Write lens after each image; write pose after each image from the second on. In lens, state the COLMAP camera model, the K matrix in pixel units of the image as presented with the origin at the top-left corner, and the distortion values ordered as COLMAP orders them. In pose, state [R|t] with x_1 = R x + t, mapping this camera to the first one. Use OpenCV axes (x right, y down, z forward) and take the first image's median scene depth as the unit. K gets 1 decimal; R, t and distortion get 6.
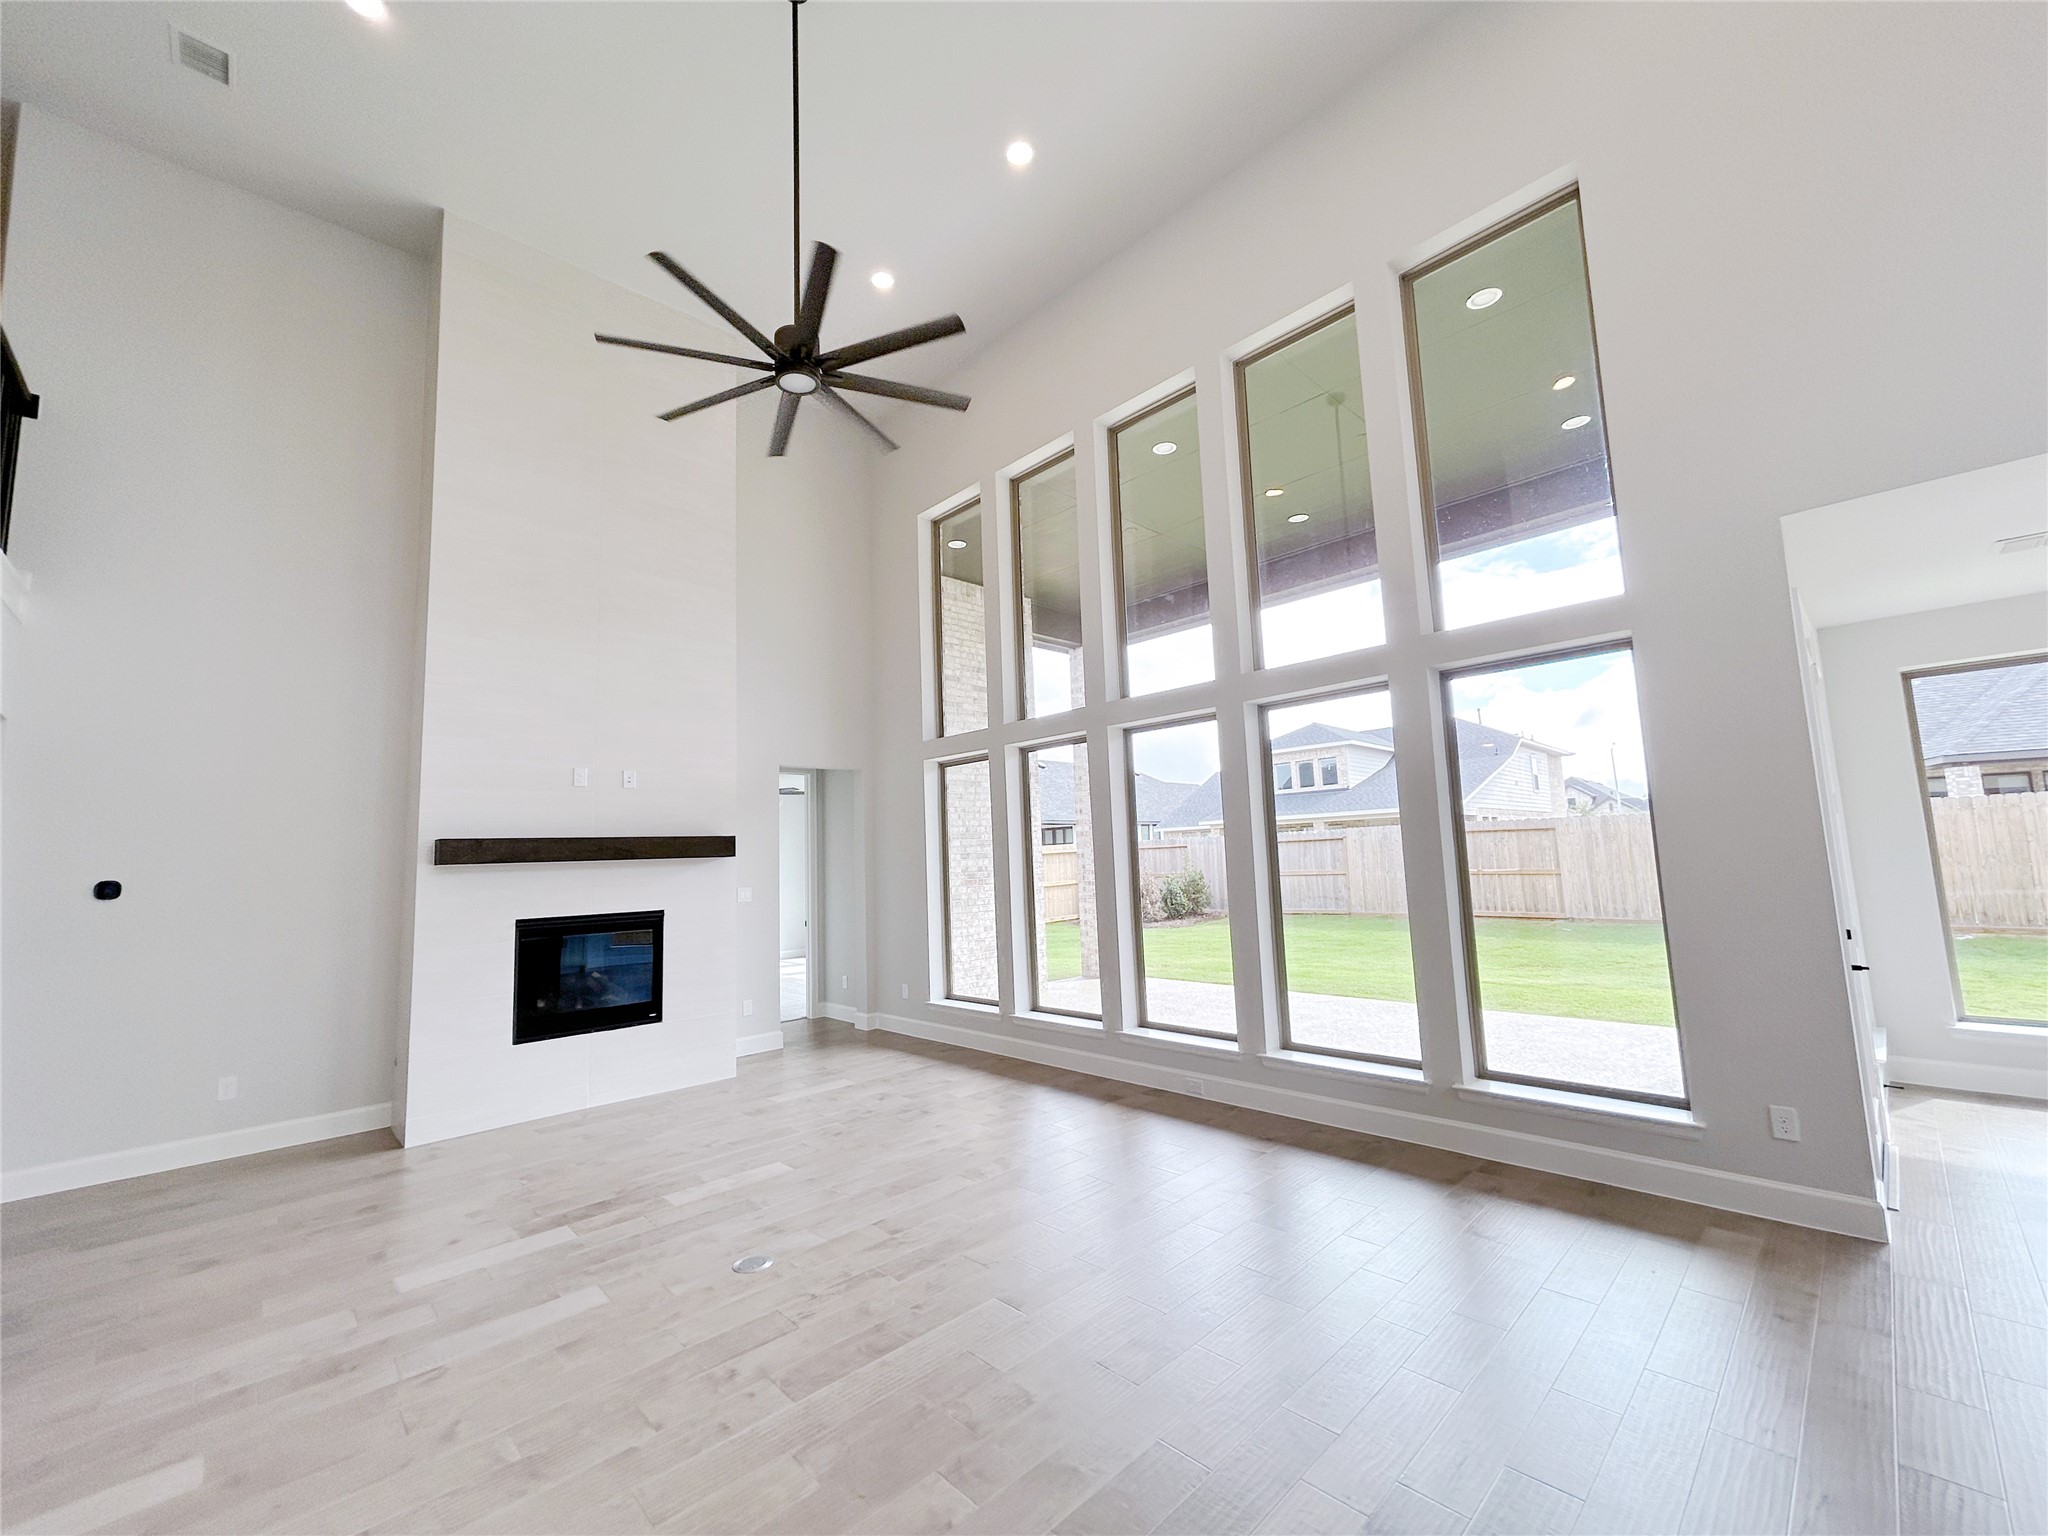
lens RADIAL K [[825.2, 0, 1021.3], [0, 825.2, 767.3], [0, 0, 1]] dist [-0.001106, 0.001313]
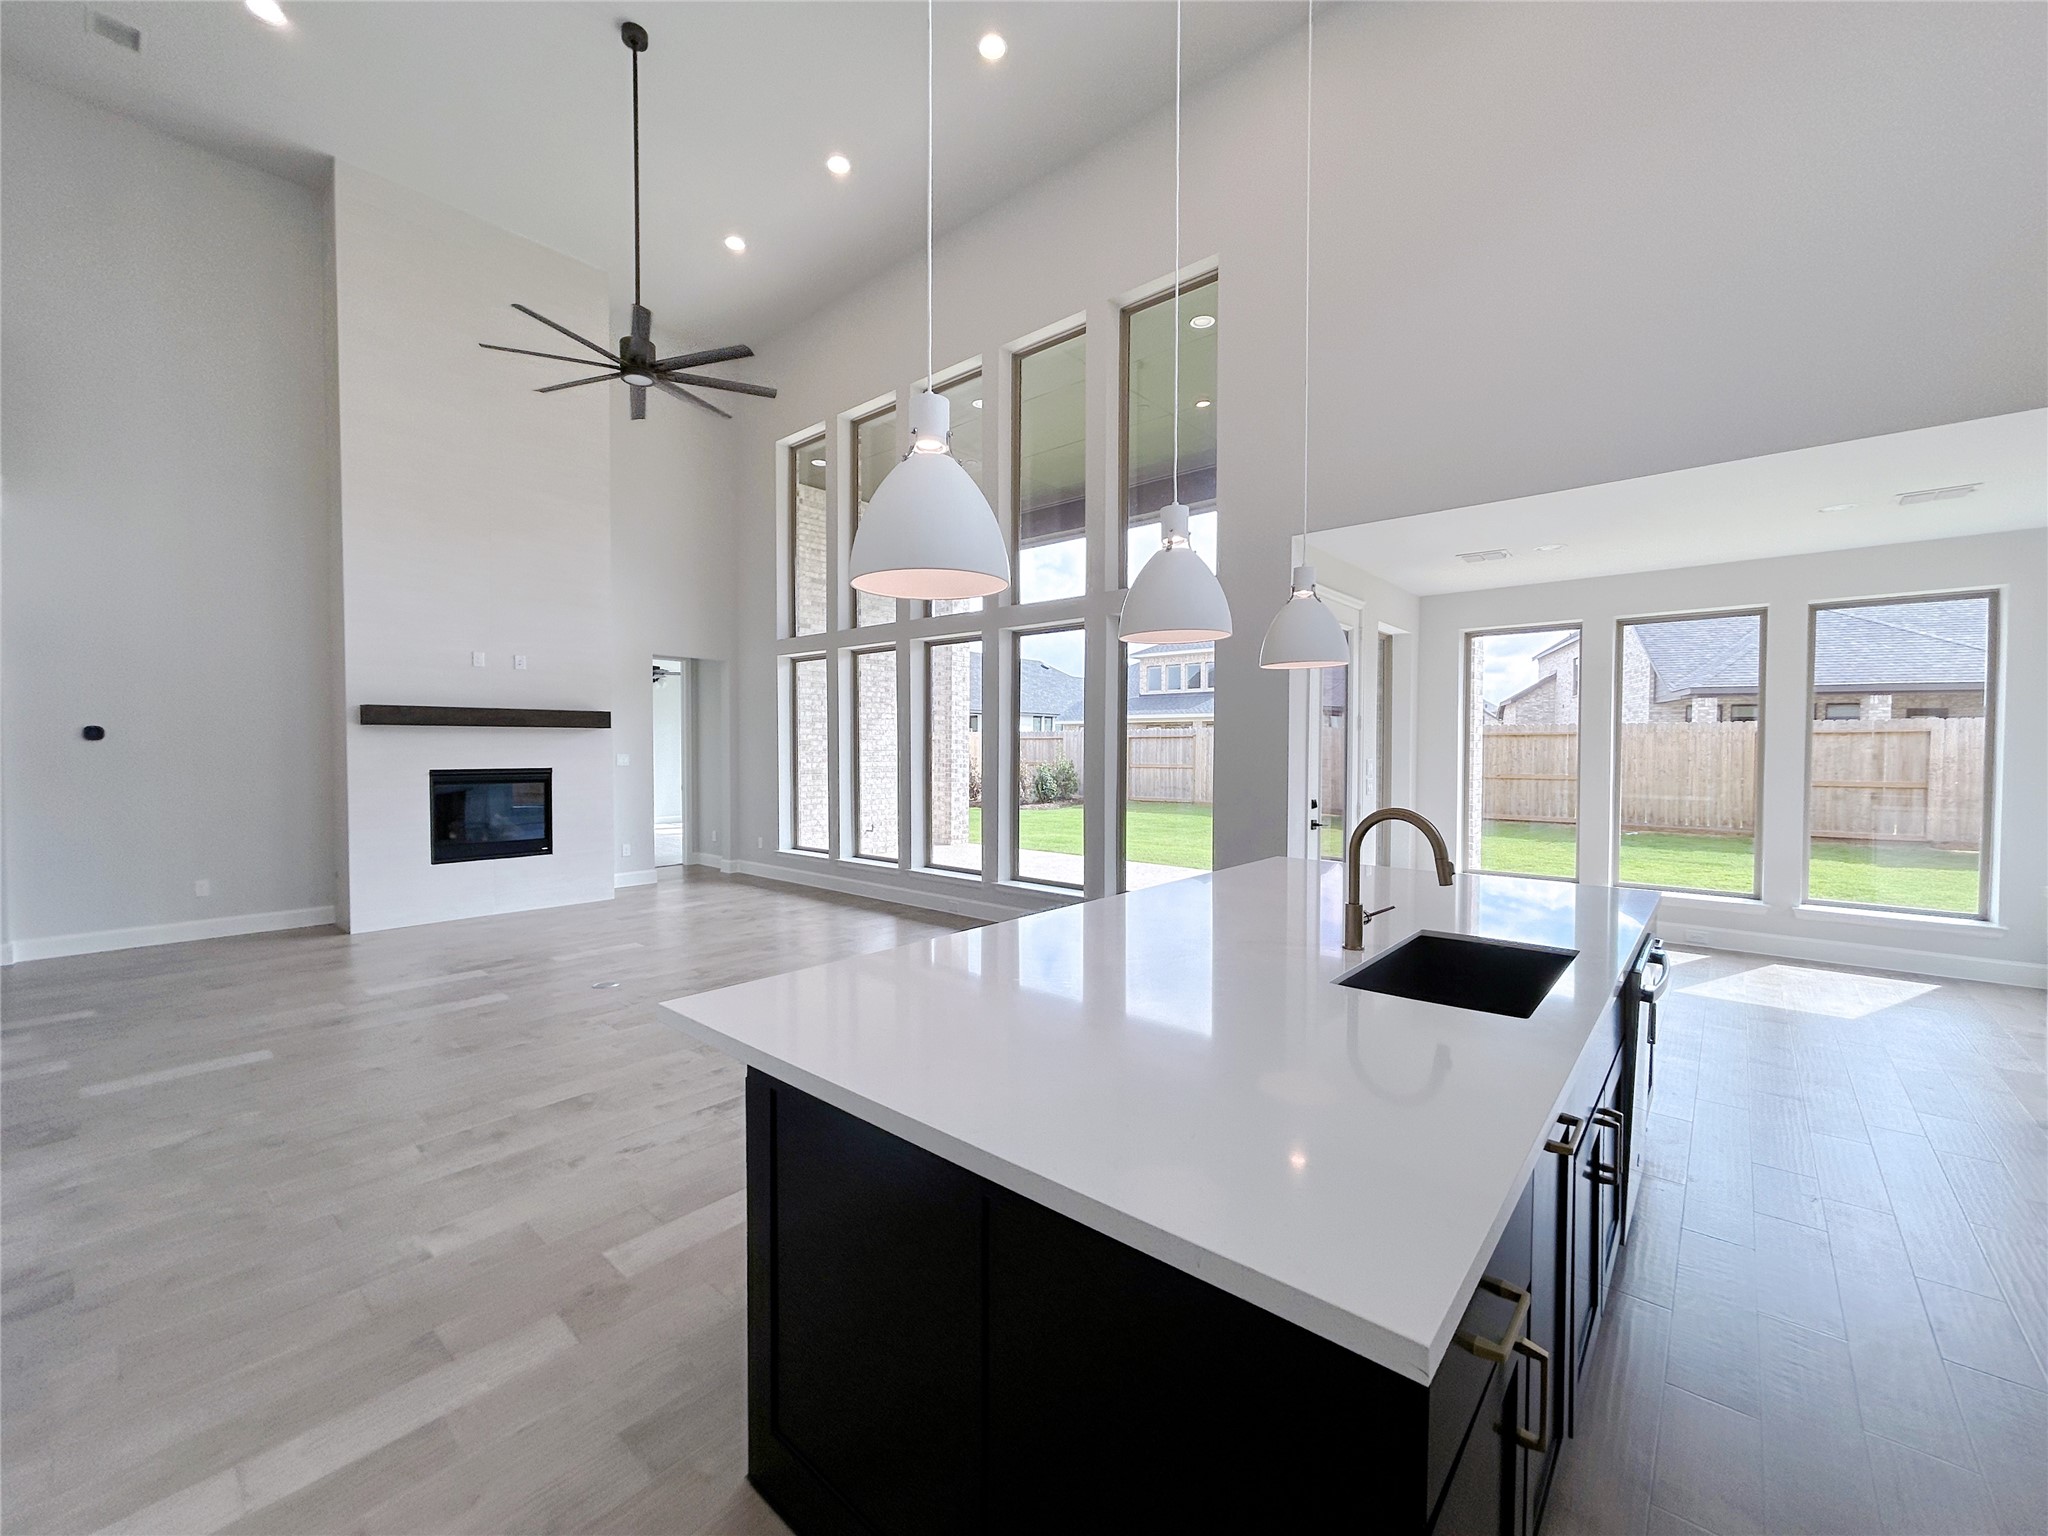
lens RADIAL K [[825.2, 0, 1021.3], [0, 825.2, 767.3], [0, 0, 1]] dist [-0.001106, 0.001313]
pose [[0.994952, 0.037352, 0.093138, 0.165980], [-0.049530, 0.990000, 0.132086, -0.030987], [-0.087273, -0.136032, 0.986853, -0.312353]]
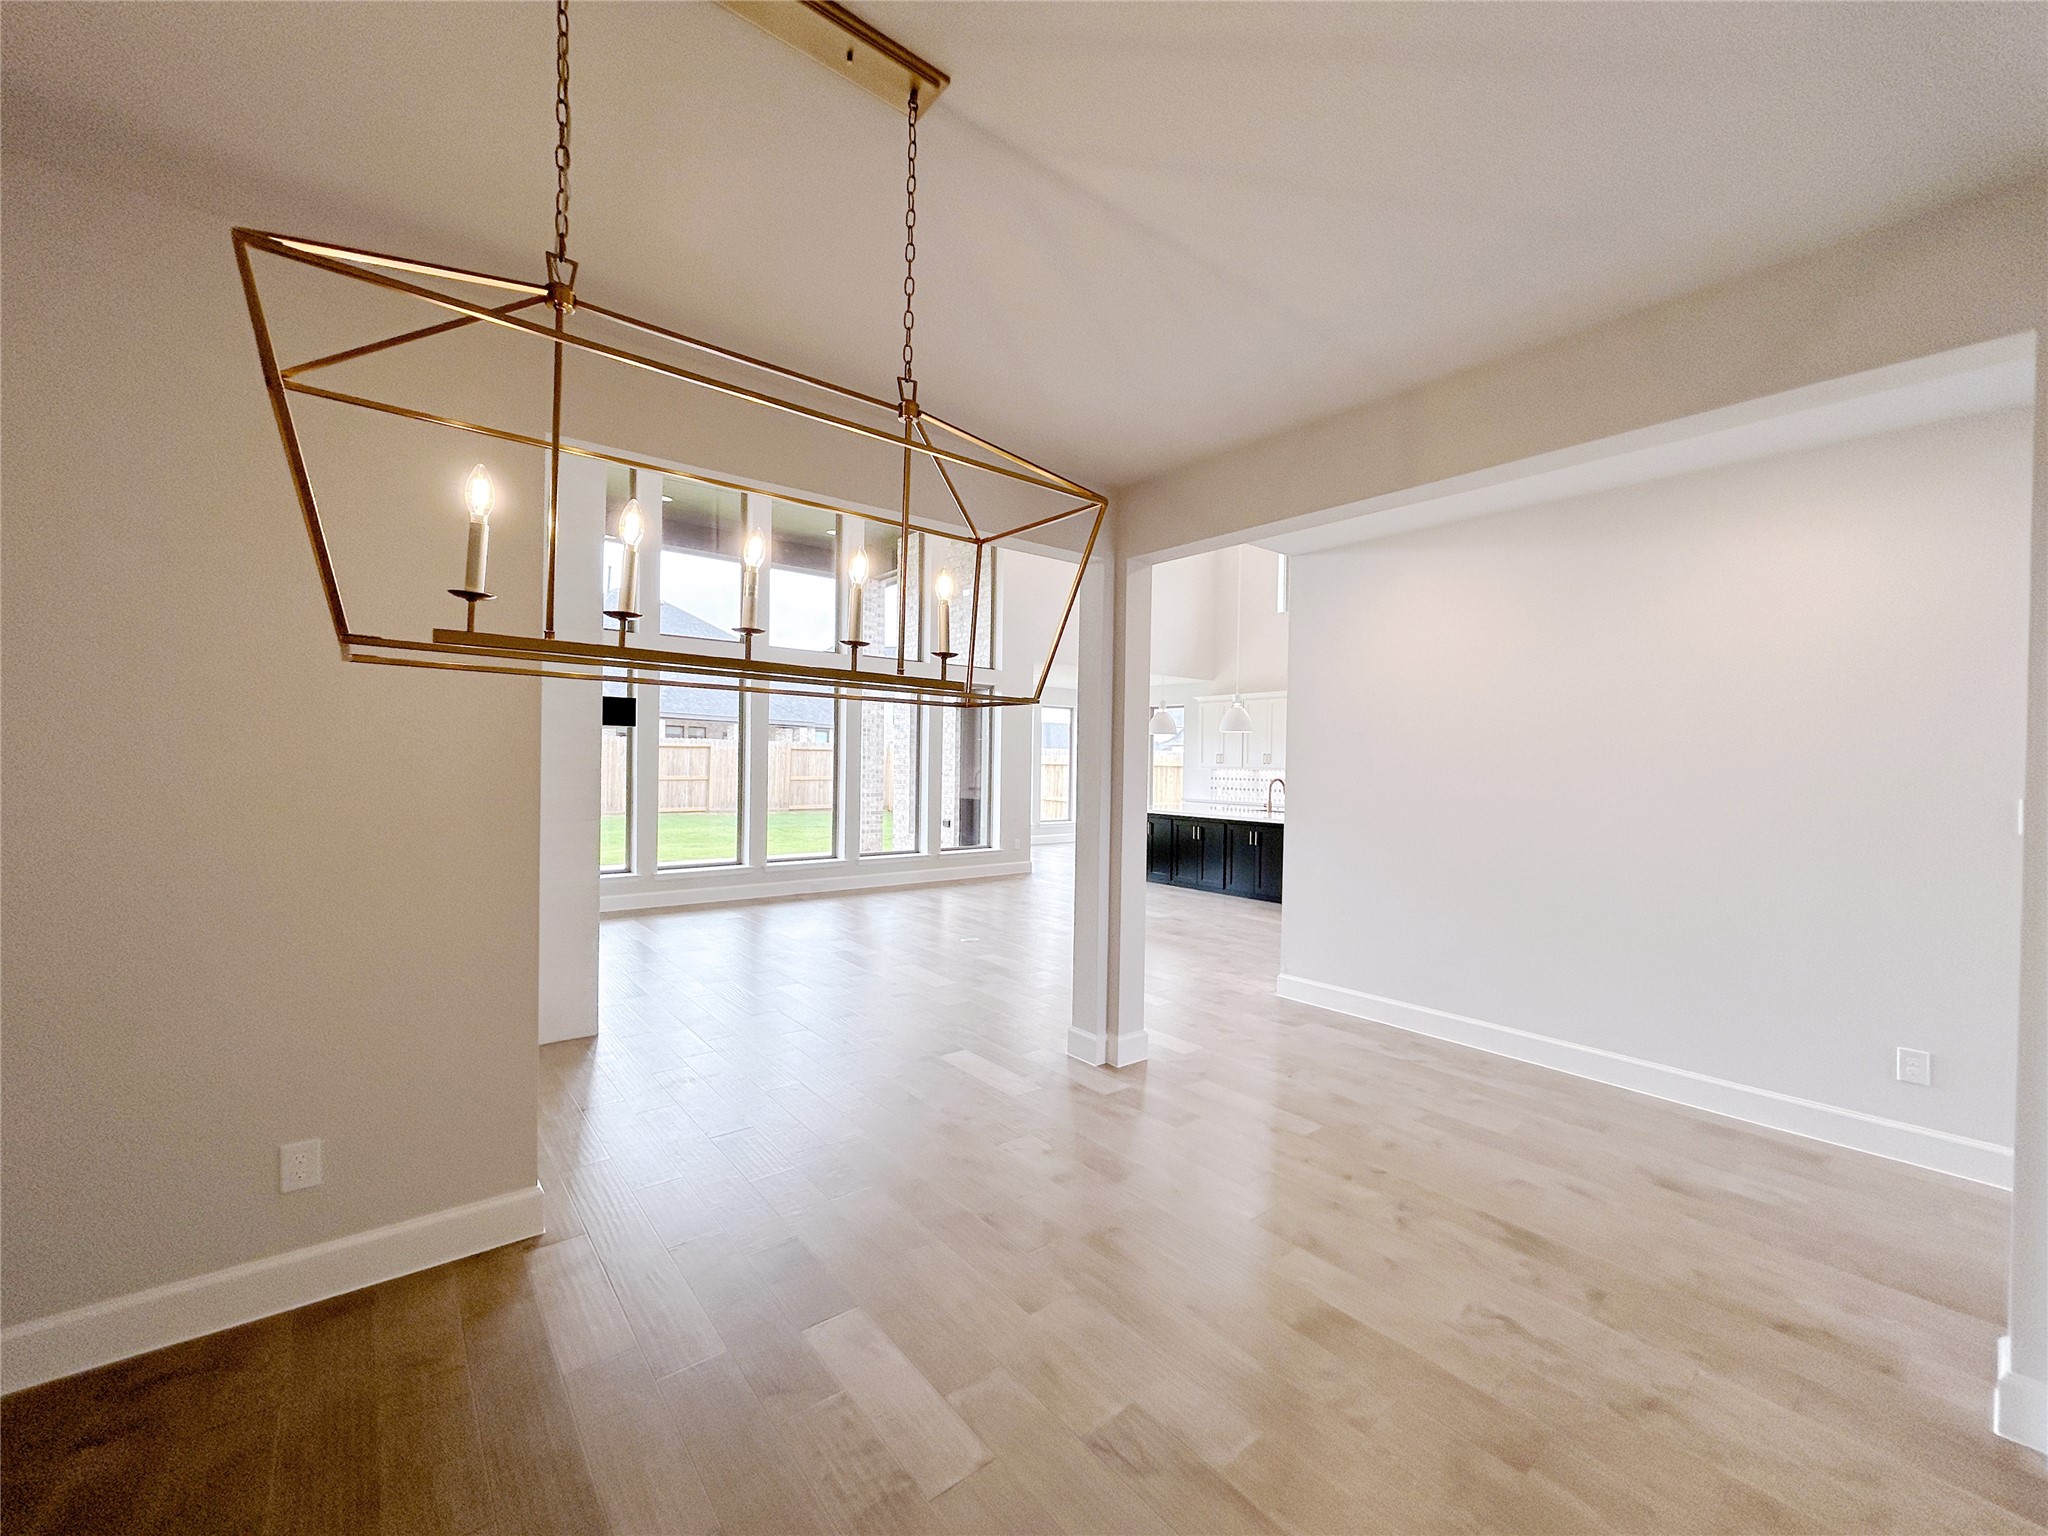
lens RADIAL K [[825.2, 0, 1021.3], [0, 825.2, 767.3], [0, 0, 1]] dist [-0.001106, 0.001313]
pose [[0.087375, 0.031974, 0.995662, -1.333985], [-0.128179, 0.991537, -0.020593, 0.108056], [-0.987895, -0.125824, 0.090734, 0.405717]]
